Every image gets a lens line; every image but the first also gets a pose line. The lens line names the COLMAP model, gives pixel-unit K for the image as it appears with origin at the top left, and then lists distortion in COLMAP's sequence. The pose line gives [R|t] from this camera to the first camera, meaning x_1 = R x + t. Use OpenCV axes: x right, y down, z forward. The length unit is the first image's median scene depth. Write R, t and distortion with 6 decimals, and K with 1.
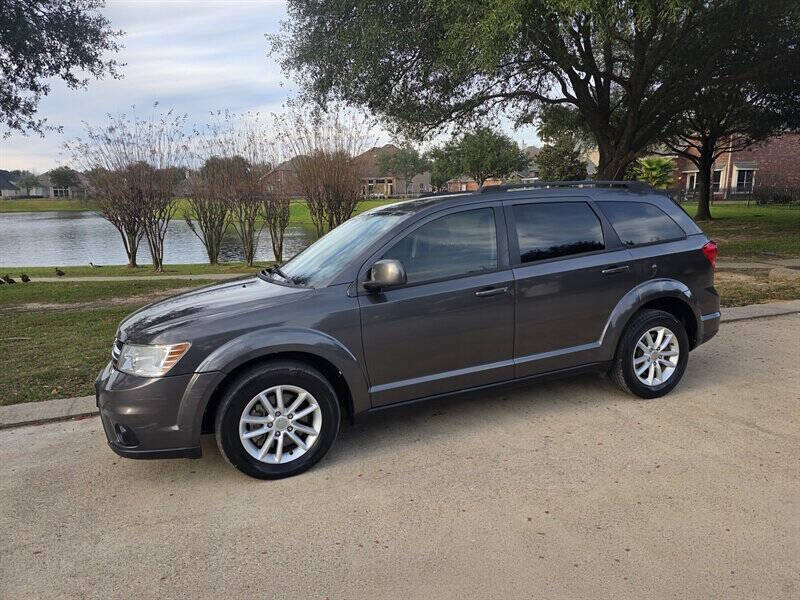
lens RADIAL K [[526.7, 0, 409.5], [0, 526.7, 301.1], [0, 0, 1]] dist [0.072576, -0.062838]
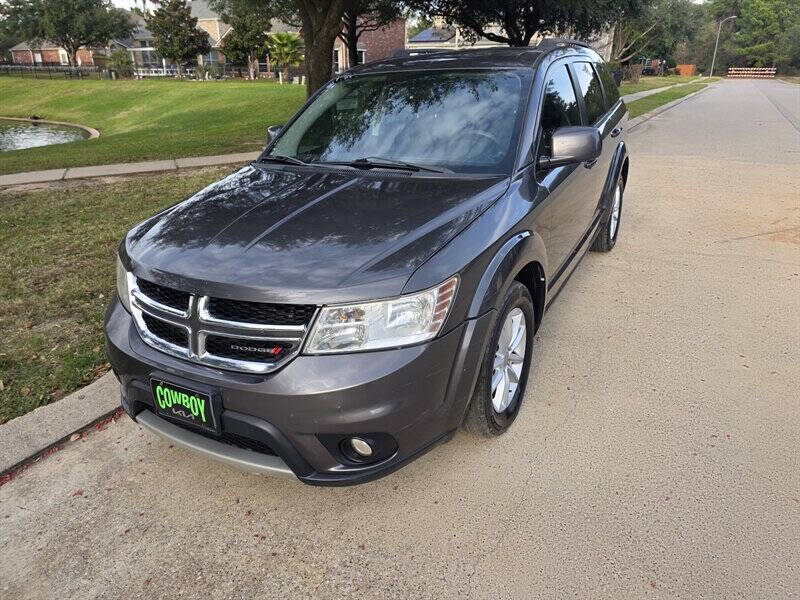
lens RADIAL K [[539.8, 0, 403.6], [0, 539.8, 287.1], [0, 0, 1]] dist [0.064211, -0.070593]
pose [[0.771864, -0.217951, 0.597263, -0.576359], [0.109519, 0.970944, 0.212777, -0.036242], [-0.626283, -0.098823, 0.773307, 0.365611]]
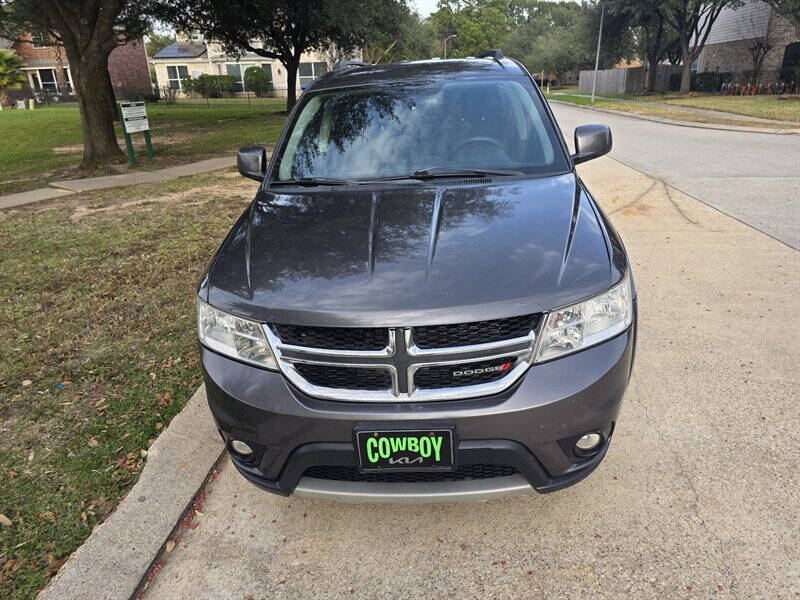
lens RADIAL K [[546.6, 0, 400.0], [0, 546.6, 300.0], [0, 0, 1]] dist [0.038212, -0.051588]
pose [[0.437150, -0.321527, 0.839953, -0.774719], [0.188248, 0.945939, 0.264125, -0.080186], [-0.879467, 0.042657, 0.474044, 0.619097]]
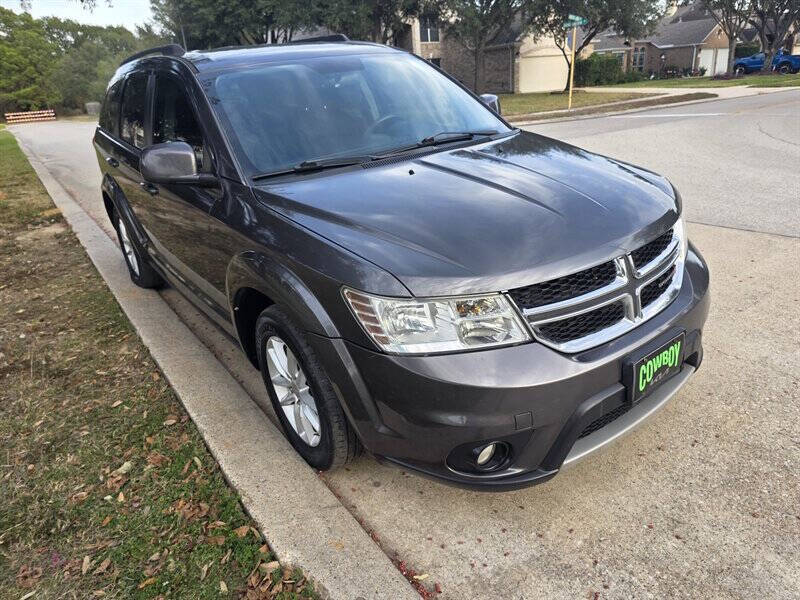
lens RADIAL K [[546.6, 0, 400.0], [0, 546.6, 300.0], [0, 0, 1]] dist [0.038212, -0.051588]
pose [[-0.263427, -0.310855, 0.913223, -0.786566], [0.252312, 0.891504, 0.376243, -0.125496], [-0.931099, 0.329529, -0.156414, 1.075747]]
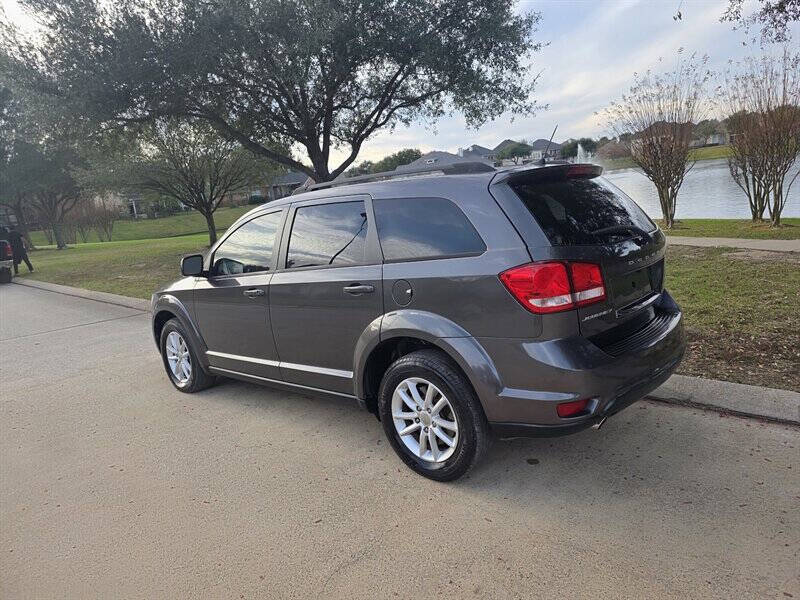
lens RADIAL K [[529.6, 0, 403.8], [0, 529.6, 301.6], [0, 0, 1]] dist [0.070665, -0.066079]
pose [[0.405851, 0.167002, -0.898552, 1.023862], [-0.074531, 0.985937, 0.149580, -0.147671], [0.910895, 0.006263, 0.412590, 0.671485]]
